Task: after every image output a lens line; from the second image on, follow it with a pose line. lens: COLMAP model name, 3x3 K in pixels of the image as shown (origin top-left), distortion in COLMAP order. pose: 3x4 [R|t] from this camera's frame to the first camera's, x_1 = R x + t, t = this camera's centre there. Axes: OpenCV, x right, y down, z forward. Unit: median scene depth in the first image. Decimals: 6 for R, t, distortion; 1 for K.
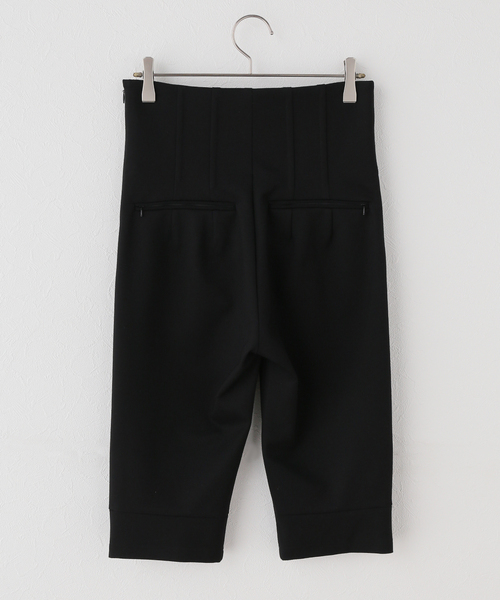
lens RADIAL K [[862.4, 0, 254.9], [0, 862.4, 300.3], [0, 0, 1]] dist [0.026426, 0.000000]
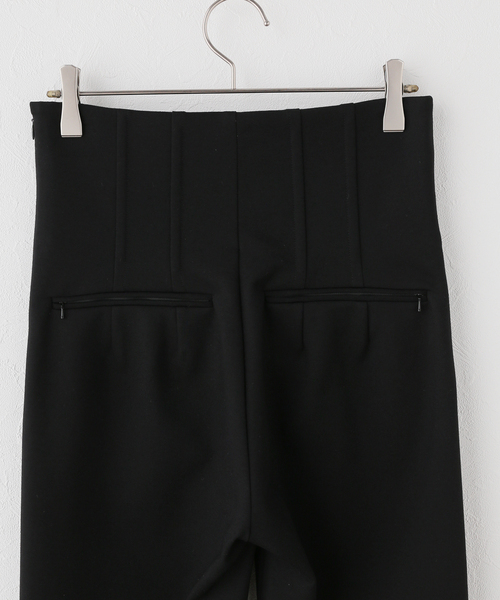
lens RADIAL K [[898.0, 0, 248.9], [0, 898.0, 301.3], [0, 0, 1]] dist [0.008421, 0.000000]
pose [[0.999385, -0.011637, -0.033091, 0.025574], [0.010779, 0.999604, -0.025974, -0.091048], [0.033380, 0.025602, 0.999115, 0.353303]]
